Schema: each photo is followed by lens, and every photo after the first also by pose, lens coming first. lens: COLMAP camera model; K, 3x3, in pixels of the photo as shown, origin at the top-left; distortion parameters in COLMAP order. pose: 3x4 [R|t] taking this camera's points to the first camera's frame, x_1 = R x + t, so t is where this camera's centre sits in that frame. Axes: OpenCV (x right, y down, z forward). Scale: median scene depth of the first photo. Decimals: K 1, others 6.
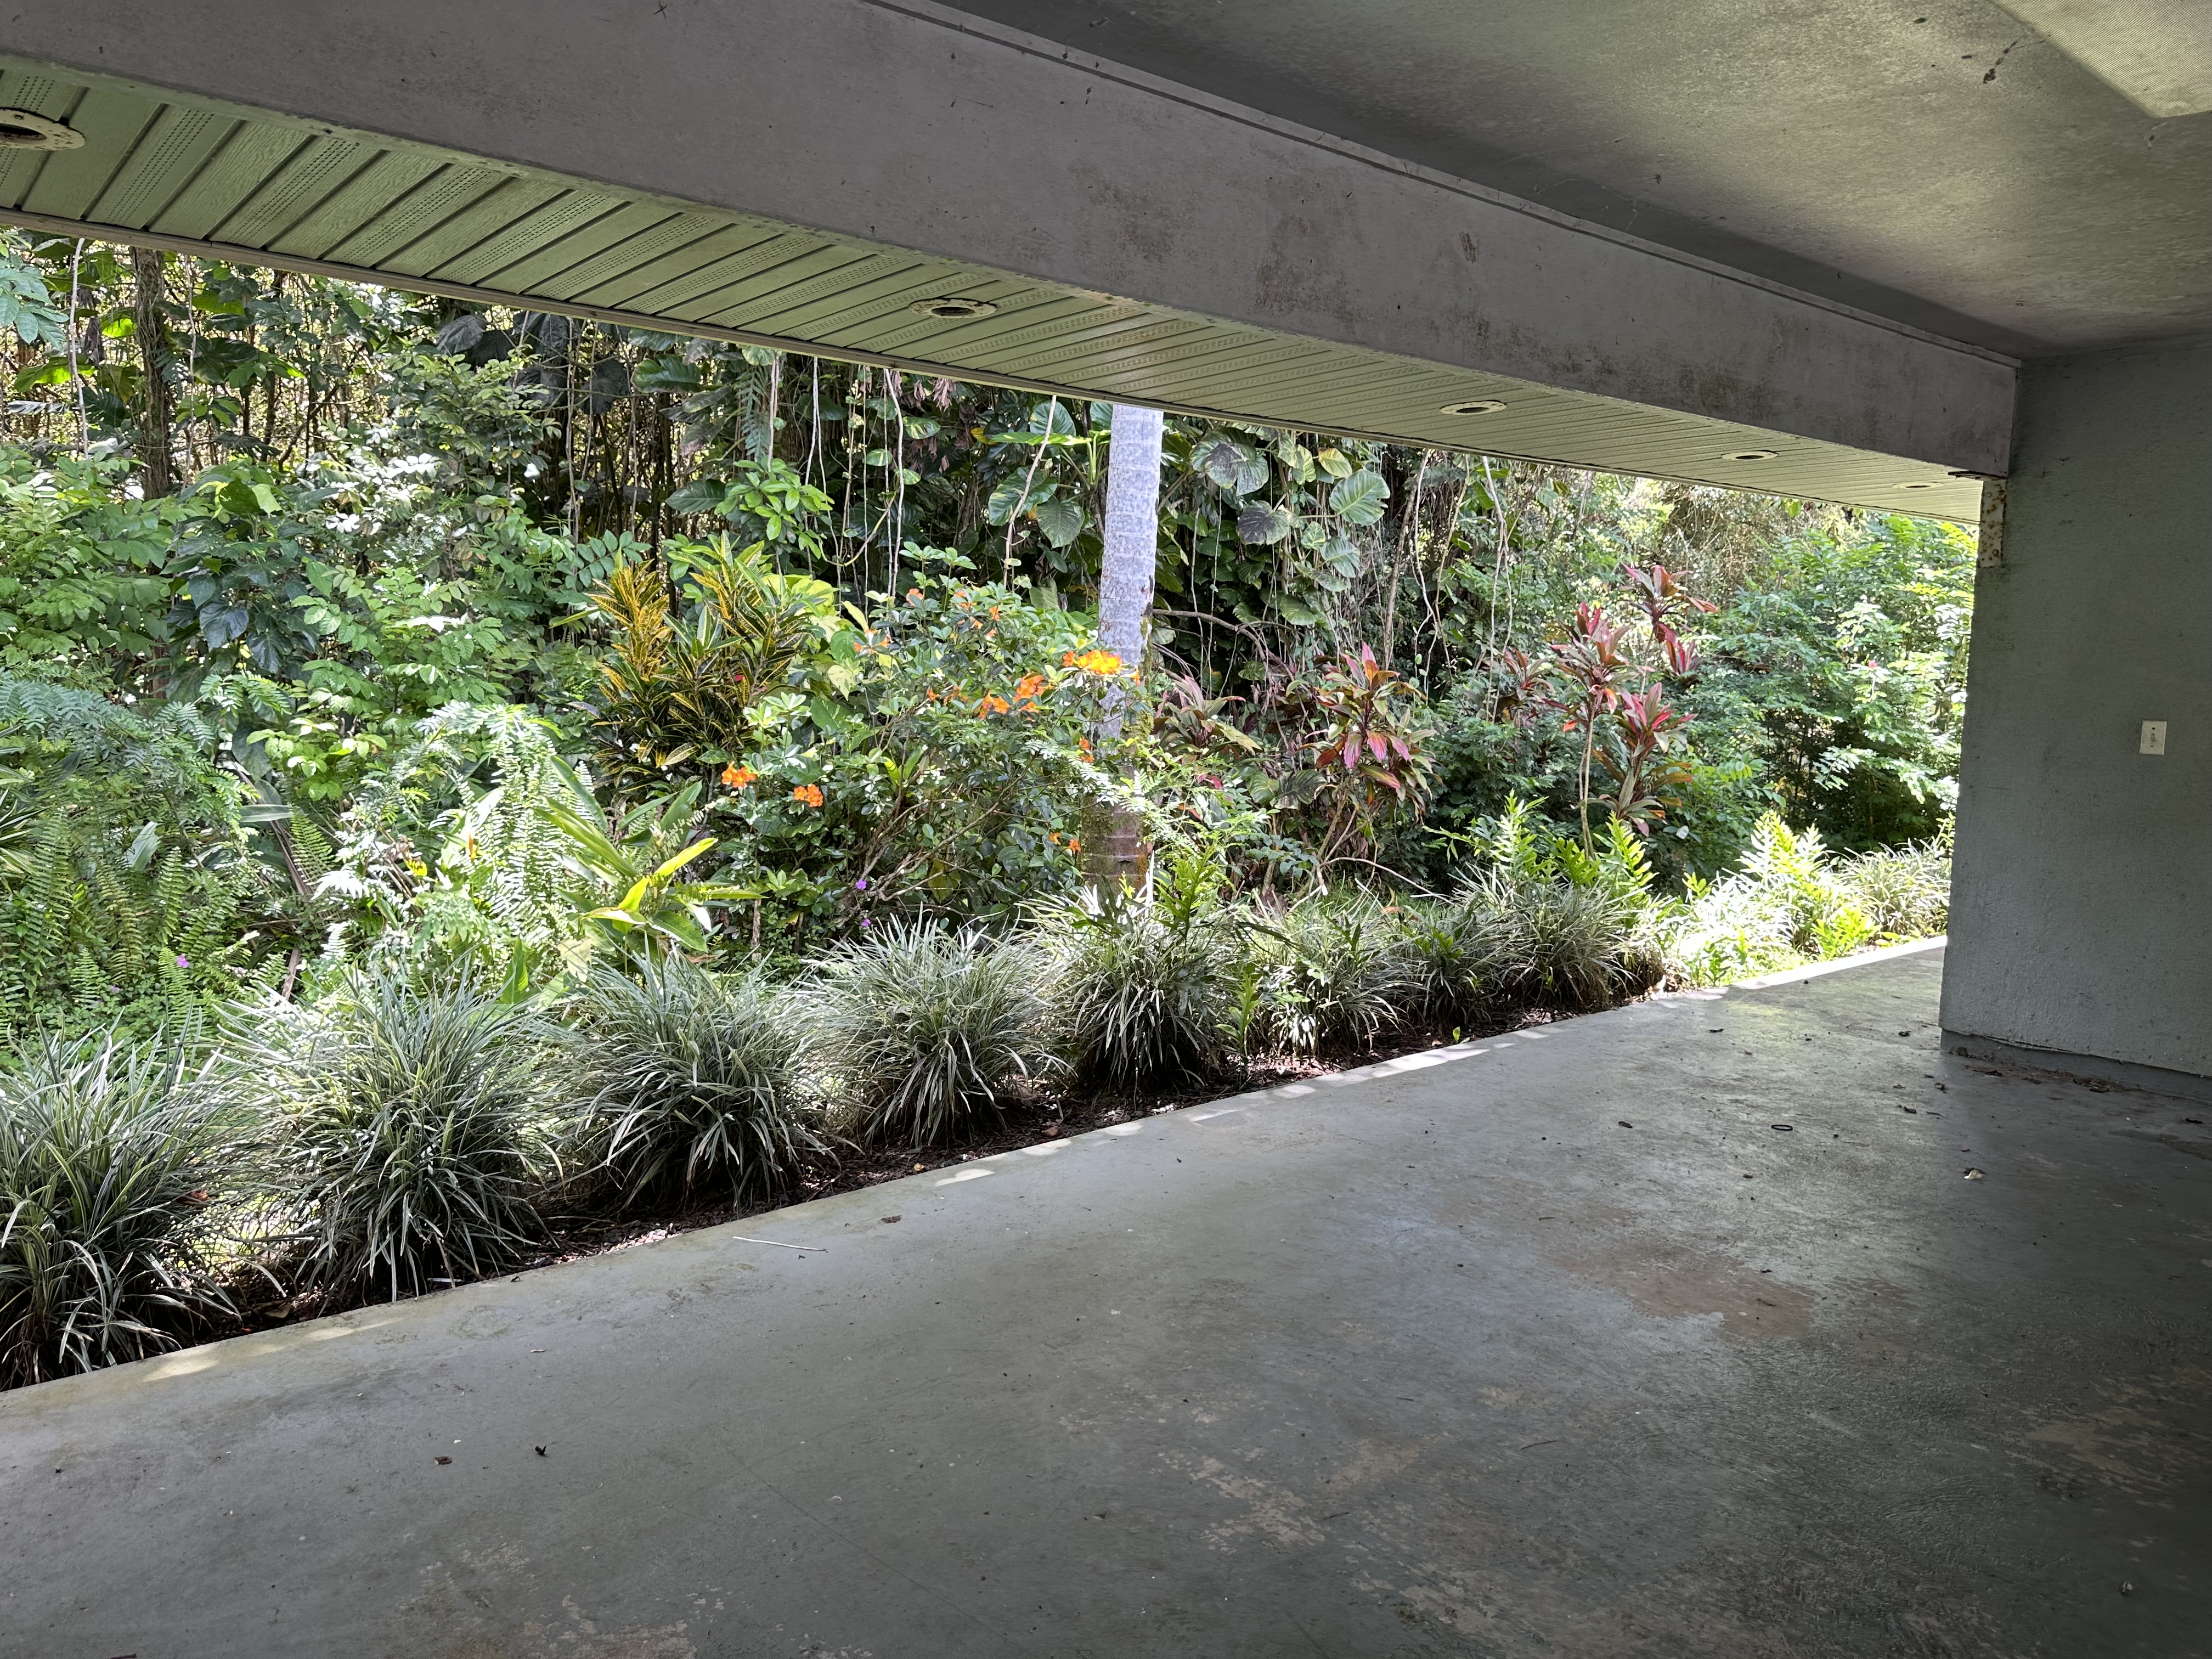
lens RADIAL K [[1548.2, 0, 1105.6], [0, 1548.2, 860.5], [0, 0, 1]] dist [0.001194, 0.000214]
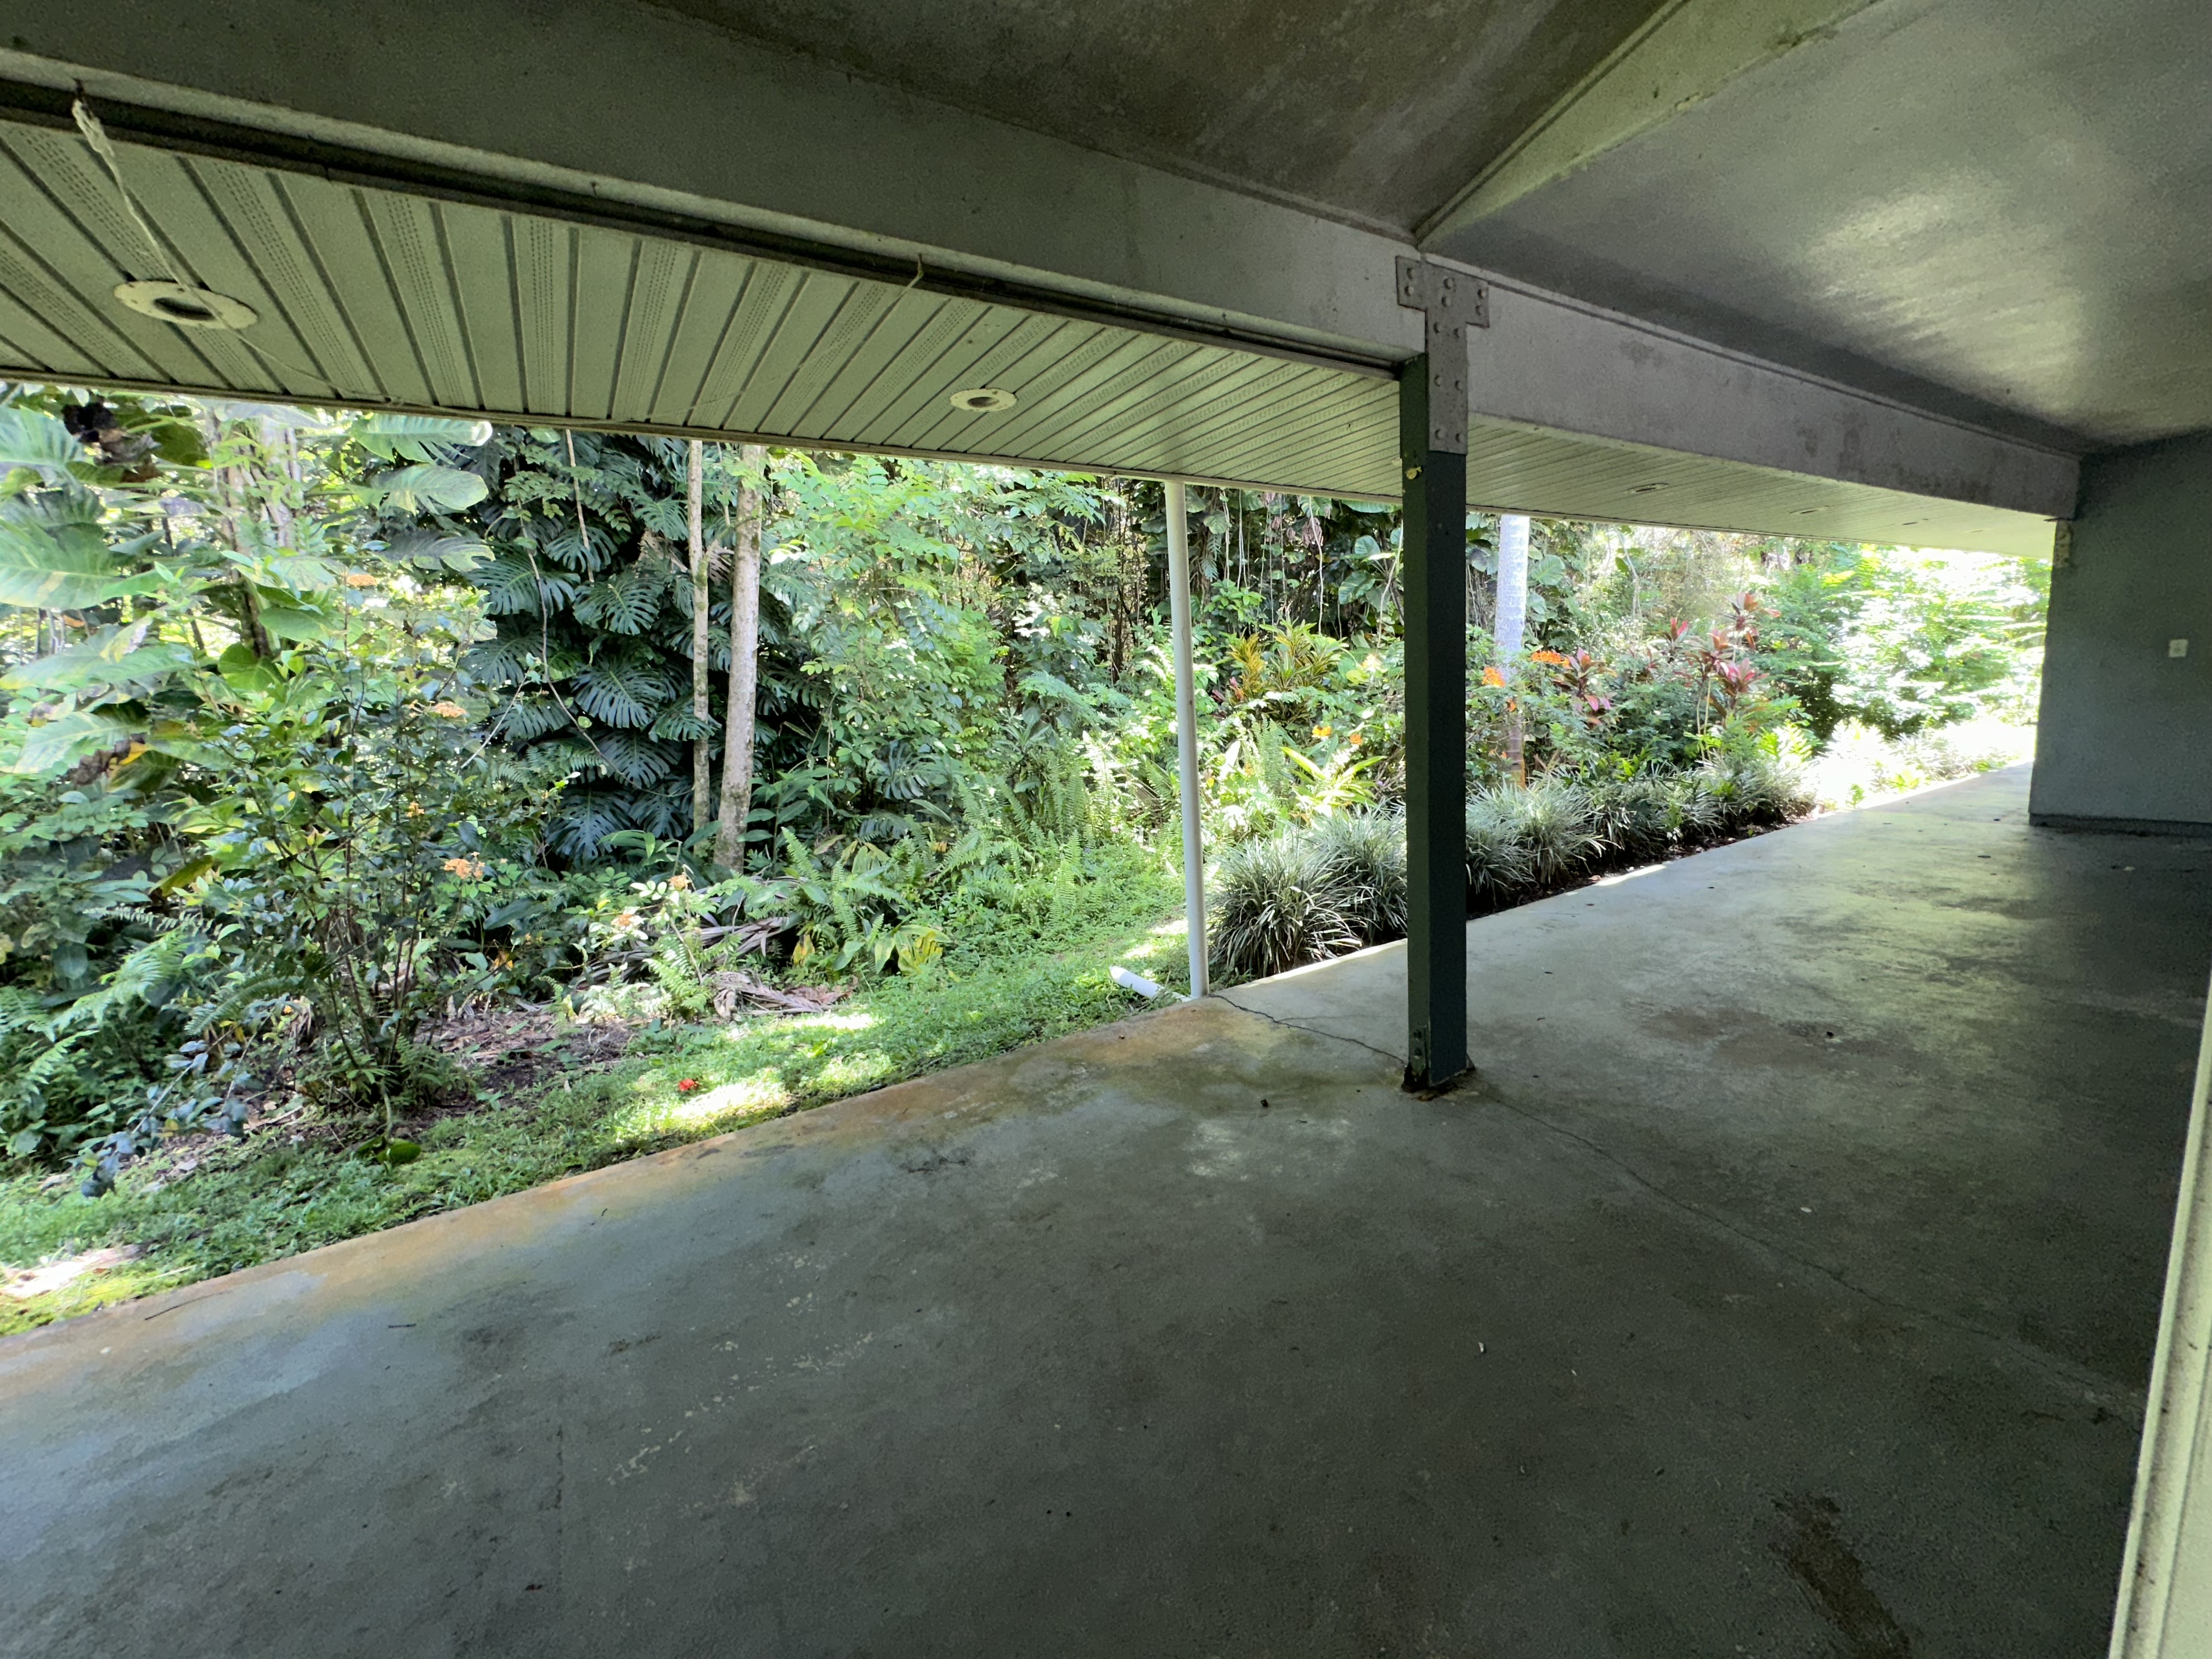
lens RADIAL K [[880.7, 0, 1106.0], [0, 880.7, 829.5], [0, 0, 1]] dist [0.001074, 0.000053]
pose [[0.989119, -0.054820, -0.136525, -0.470993], [0.058290, 0.998067, 0.021545, 0.041291], [0.135080, -0.029268, 0.990402, -0.249379]]
